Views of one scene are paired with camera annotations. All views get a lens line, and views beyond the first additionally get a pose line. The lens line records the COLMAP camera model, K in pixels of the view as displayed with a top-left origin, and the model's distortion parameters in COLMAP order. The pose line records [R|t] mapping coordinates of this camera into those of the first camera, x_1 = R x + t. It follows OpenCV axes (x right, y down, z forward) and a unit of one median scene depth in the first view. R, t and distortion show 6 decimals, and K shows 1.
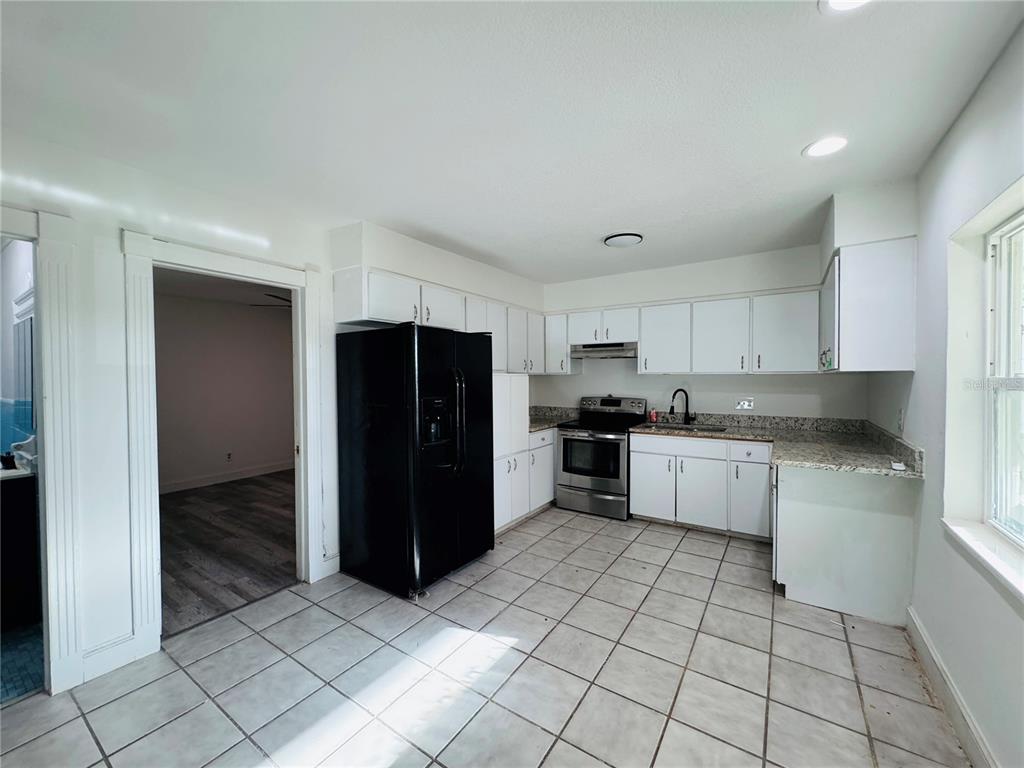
lens RADIAL K [[407.9, 0, 518.4], [0, 407.9, 385.4], [0, 0, 1]] dist [-0.001117, -0.000089]
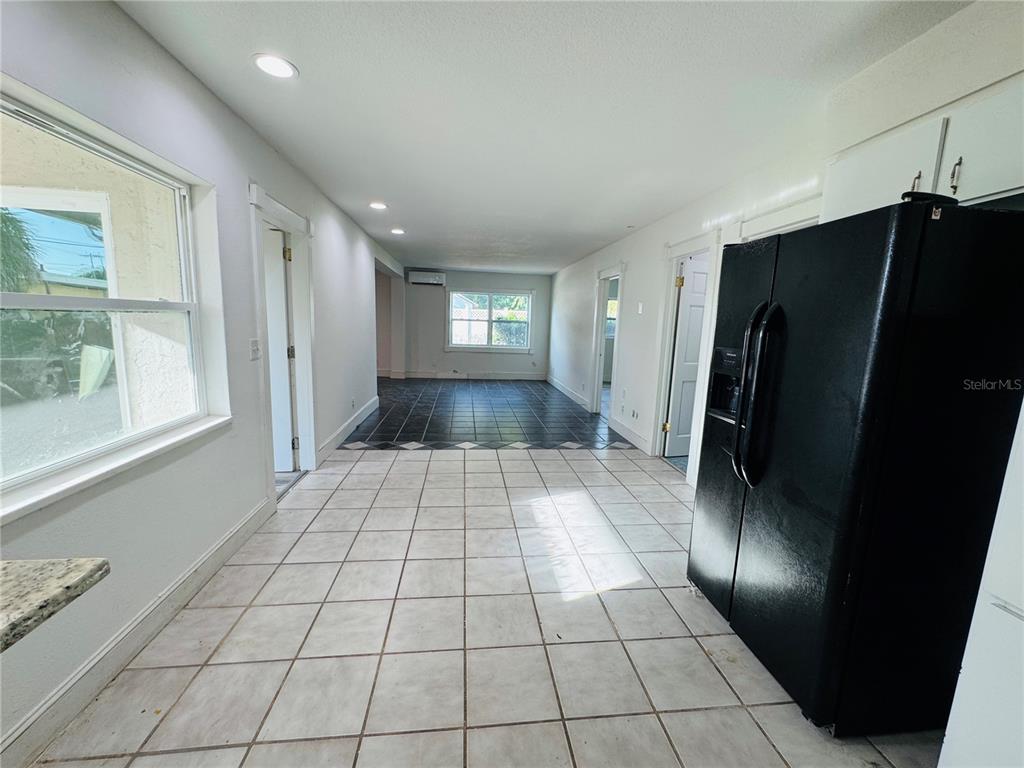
lens RADIAL K [[407.9, 0, 517.0], [0, 407.9, 380.3], [0, 0, 1]] dist [-0.001117, -0.000089]
pose [[-0.762729, 0.070913, -0.642818, 0.490728], [-0.045074, 0.985724, 0.162222, -0.017532], [0.645145, 0.152706, -0.748645, 1.211853]]
